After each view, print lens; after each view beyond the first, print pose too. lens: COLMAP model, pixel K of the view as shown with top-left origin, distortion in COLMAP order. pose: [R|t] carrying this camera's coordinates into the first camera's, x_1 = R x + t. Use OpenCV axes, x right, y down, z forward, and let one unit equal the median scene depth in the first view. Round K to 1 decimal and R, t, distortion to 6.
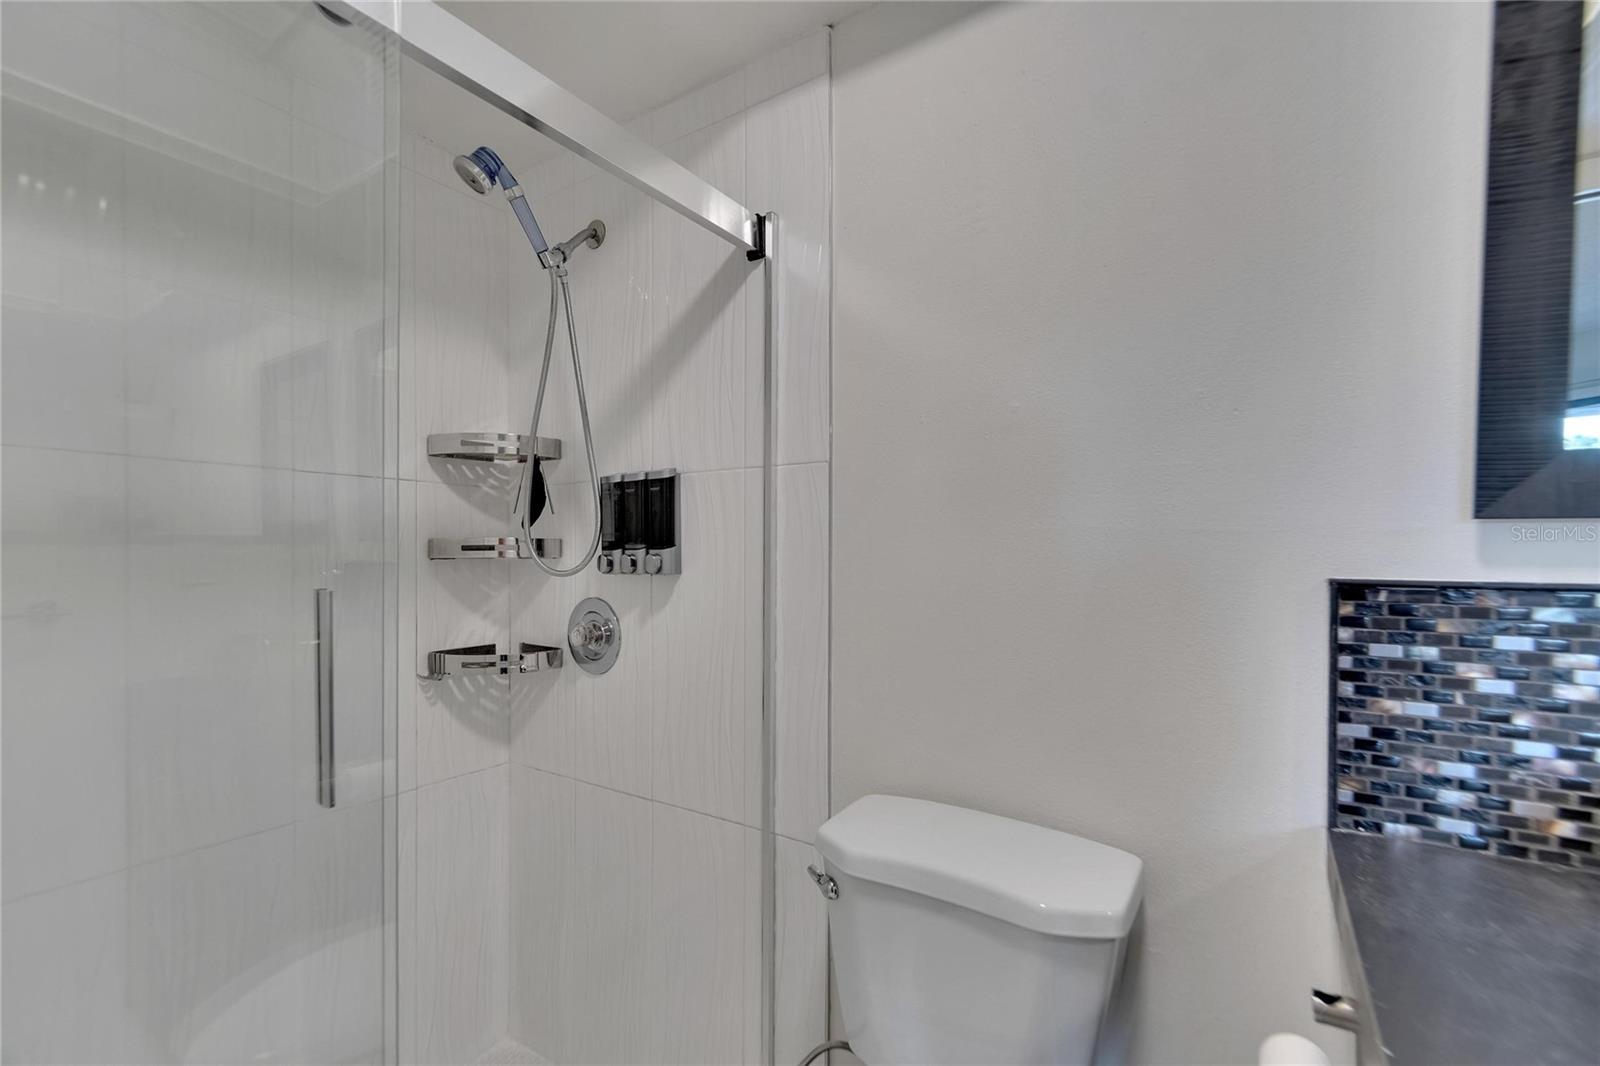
lens RADIAL K [[717.9, 0, 772.8], [0, 717.9, 543.7], [0, 0, 1]] dist [-0.000705, 0.000317]
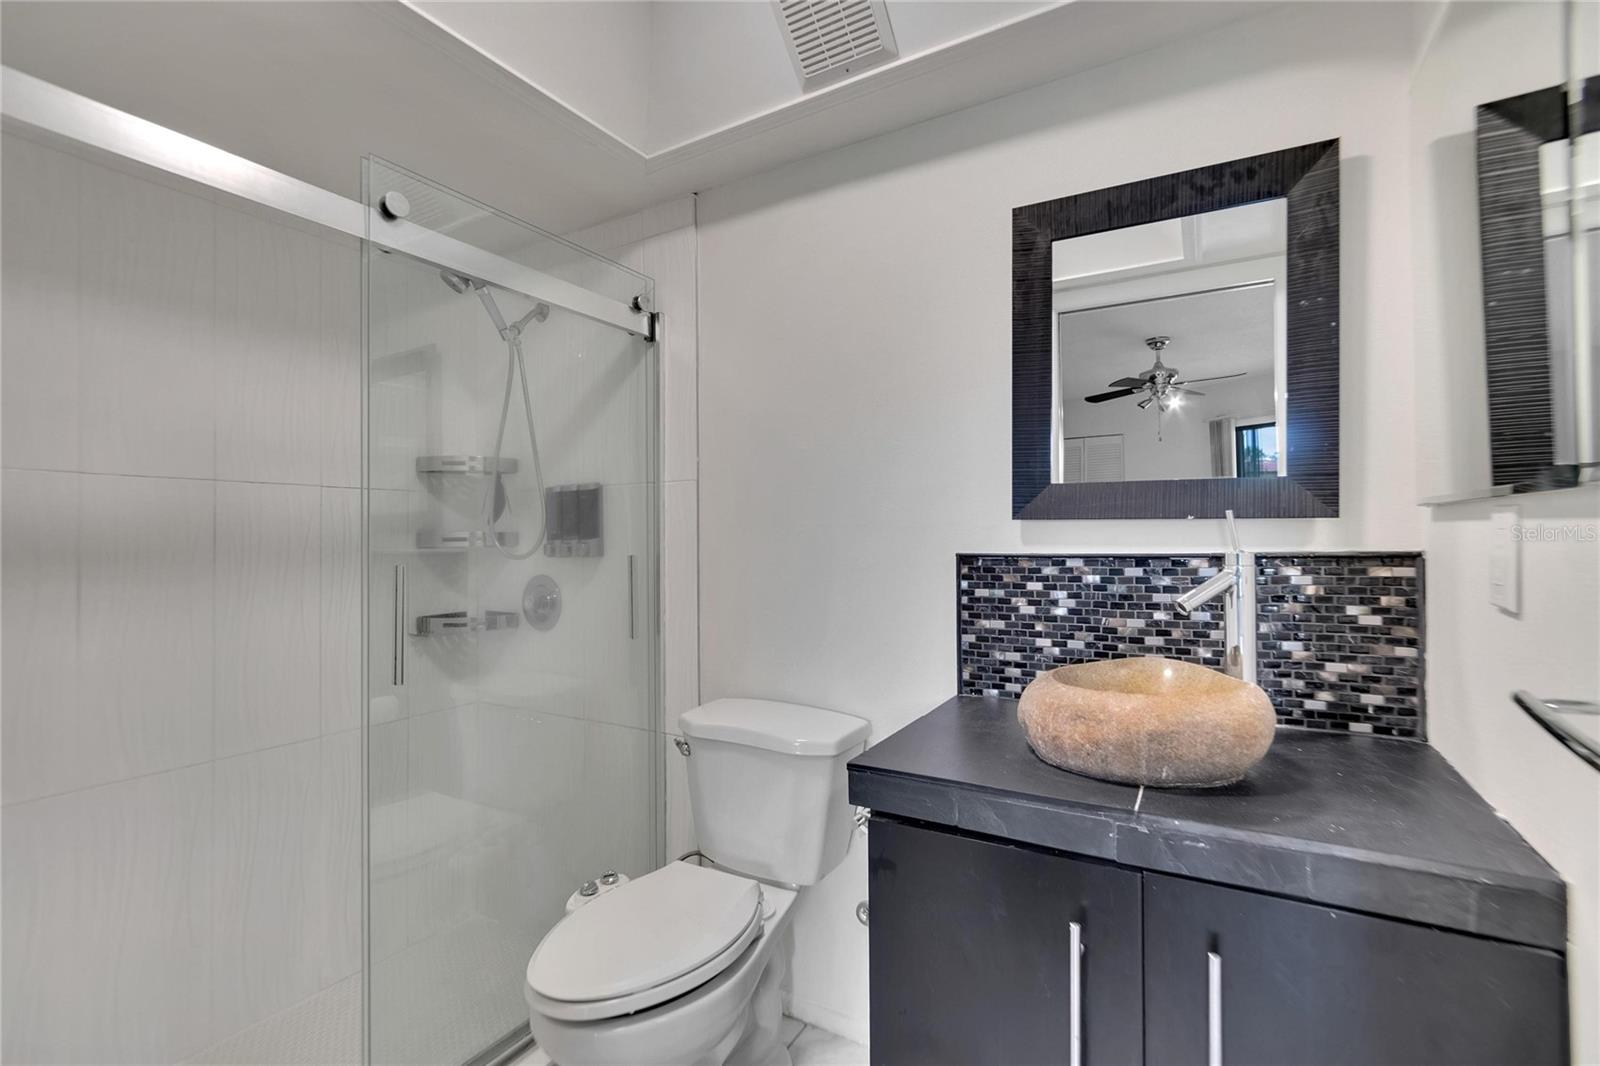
lens RADIAL K [[717.6, 0, 785.2], [0, 717.6, 529.1], [0, 0, 1]] dist [-0.002276, -0.000868]
pose [[0.998121, -0.004990, 0.061063, 0.248804], [0.005556, 0.999943, -0.009106, 0.003815], [-0.061014, 0.009428, 0.998092, -0.745967]]
